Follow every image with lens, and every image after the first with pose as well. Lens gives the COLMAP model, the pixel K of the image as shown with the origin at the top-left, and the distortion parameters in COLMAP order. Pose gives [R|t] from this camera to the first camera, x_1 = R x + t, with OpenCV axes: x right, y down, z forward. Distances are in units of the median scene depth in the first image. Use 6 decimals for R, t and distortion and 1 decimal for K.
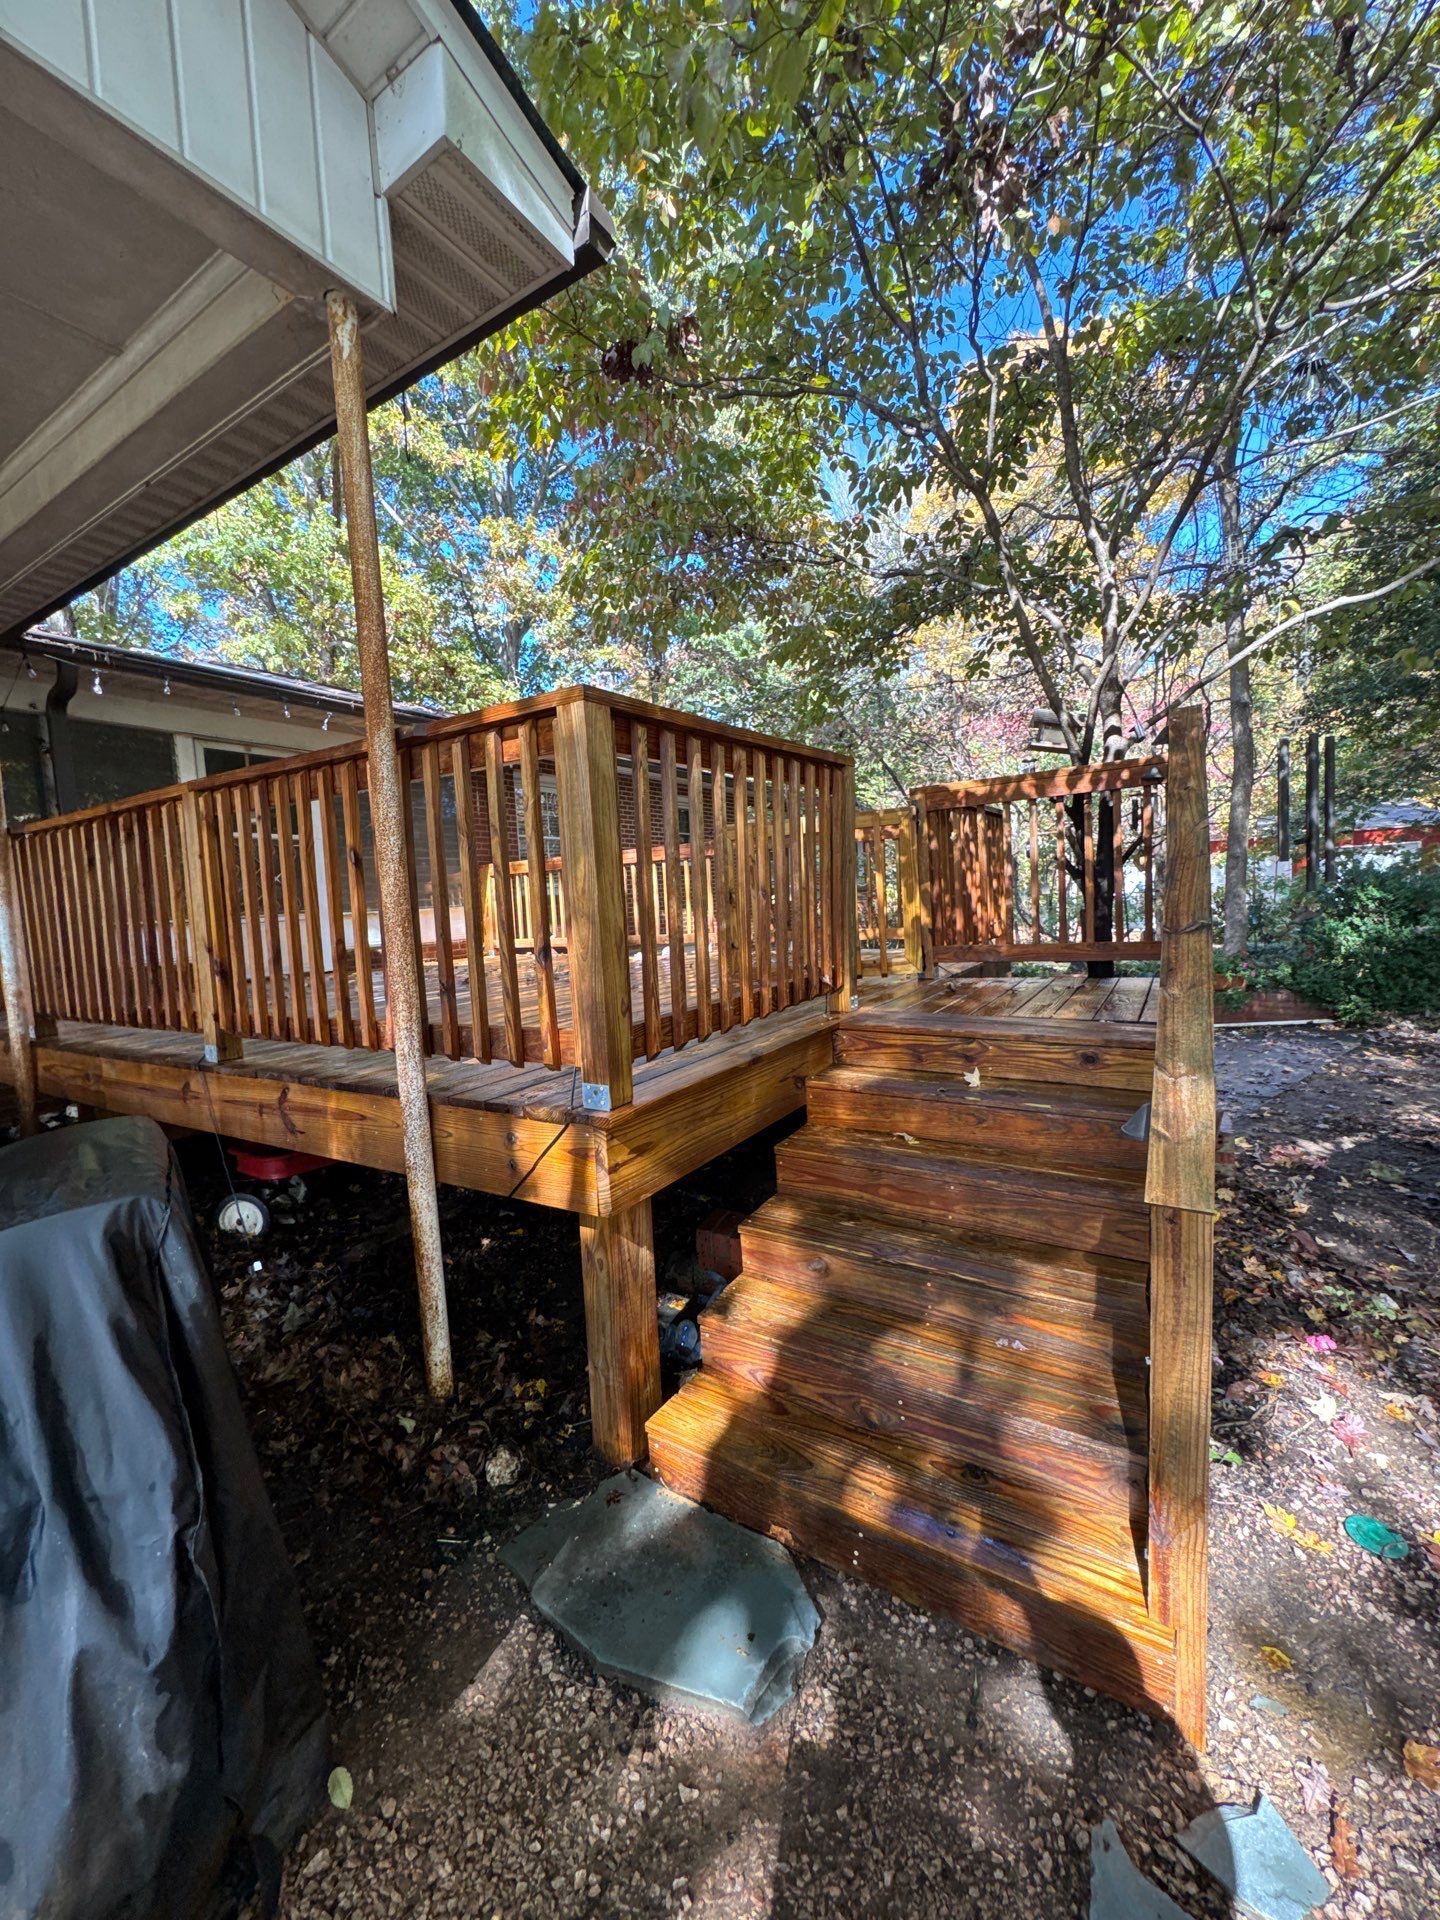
lens RADIAL K [[764.2, 0, 720.0], [0, 764.2, 960.0], [0, 0, 1]] dist [-0.002142, 0.000071]
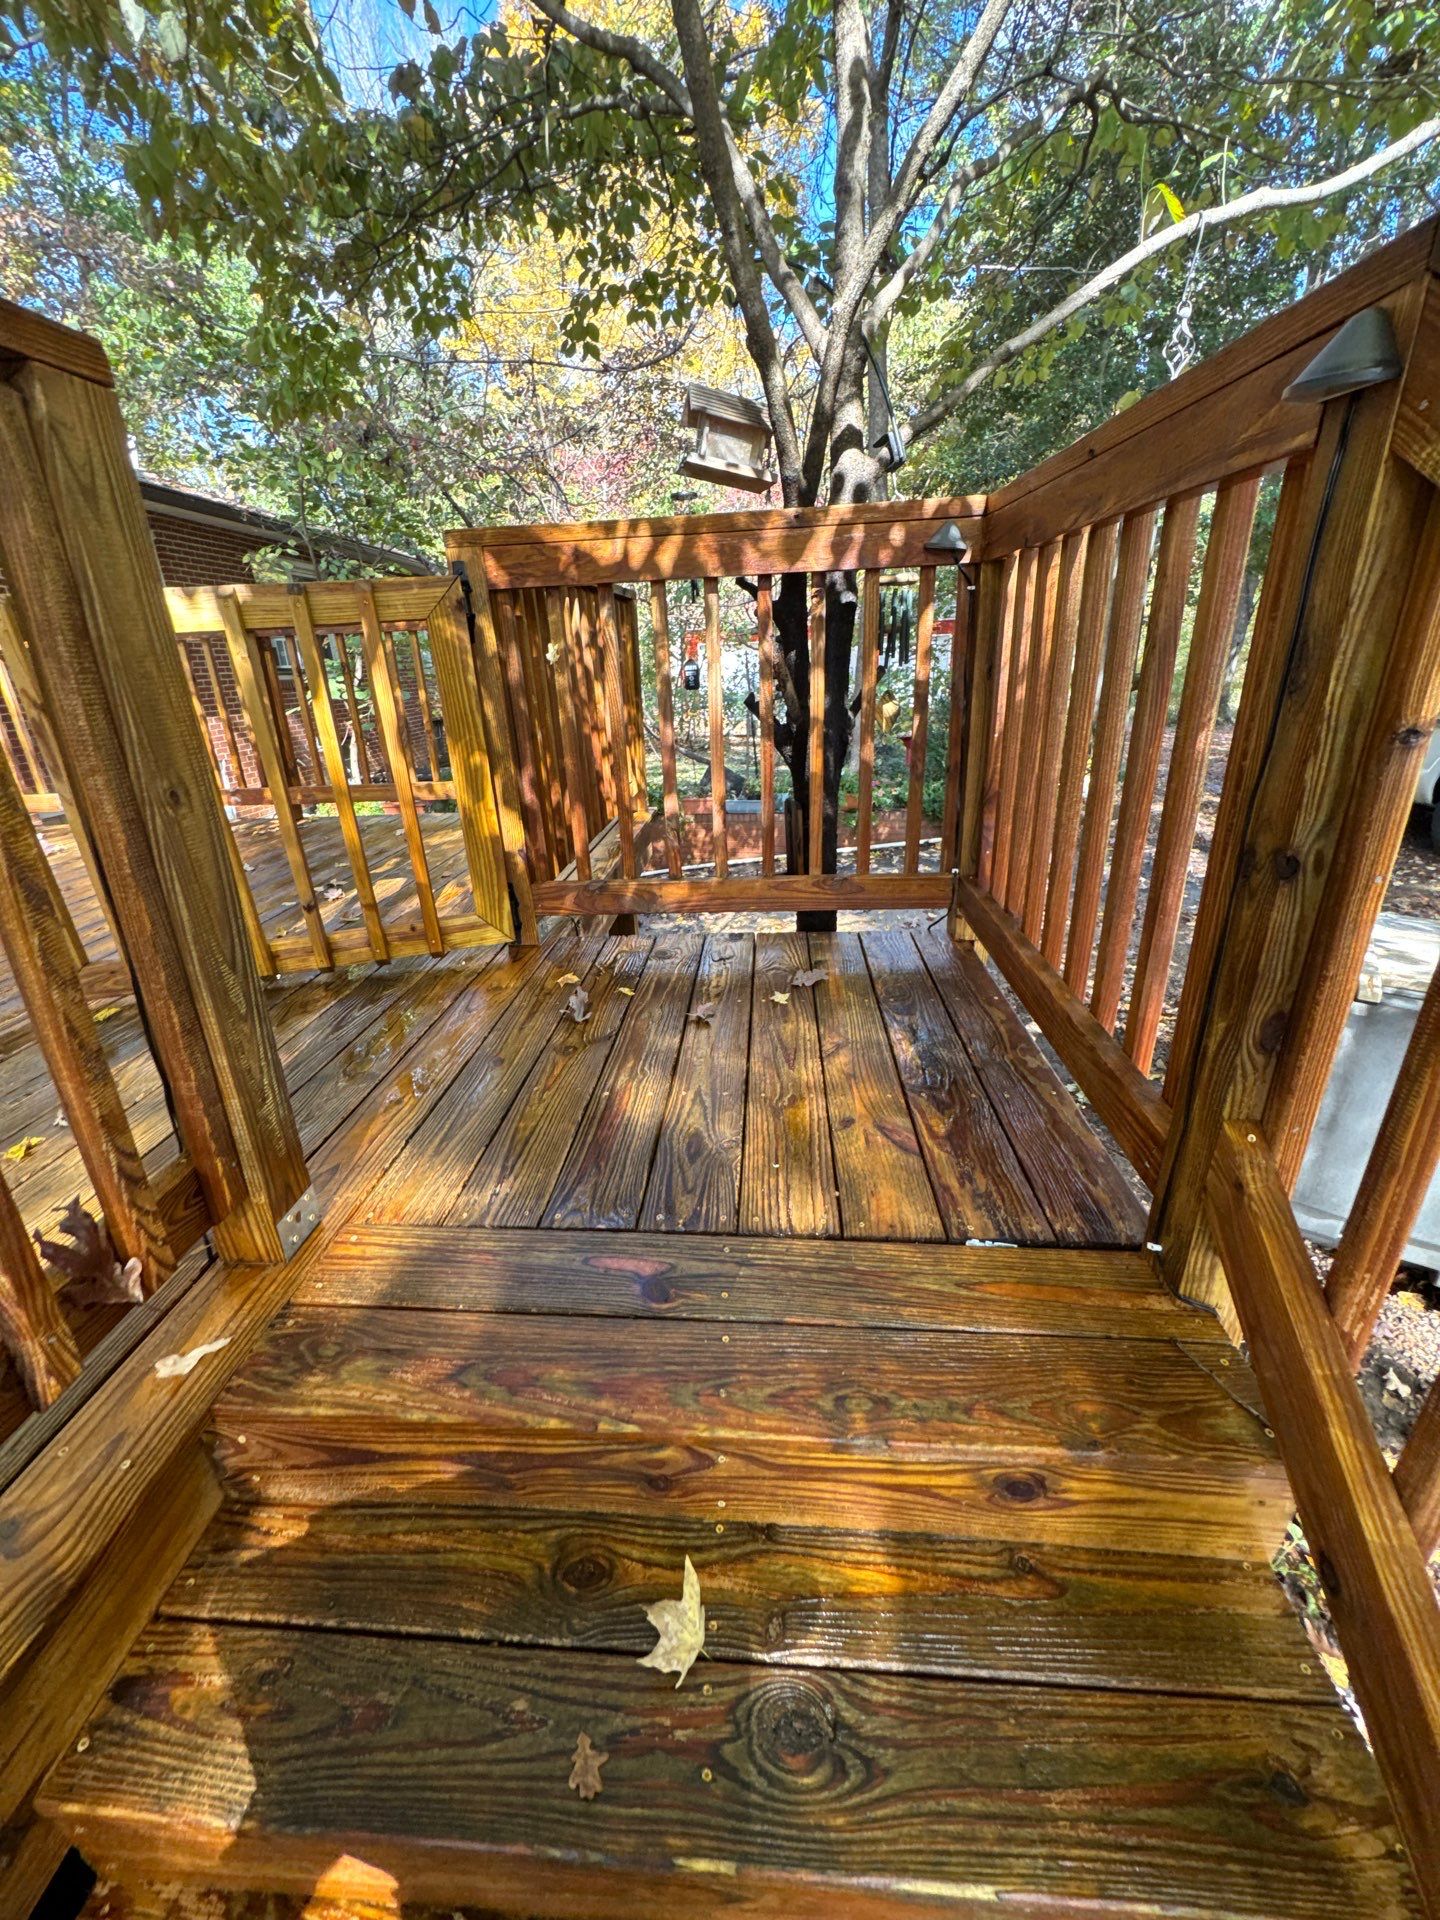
lens RADIAL K [[764.2, 0, 720.0], [0, 764.2, 960.0], [0, 0, 1]] dist [-0.002142, 0.000071]
pose [[0.889659, -0.139286, 0.434863, 0.175656], [0.019723, 0.963175, 0.268152, -0.109282], [-0.456199, -0.229987, 0.859644, 0.537770]]
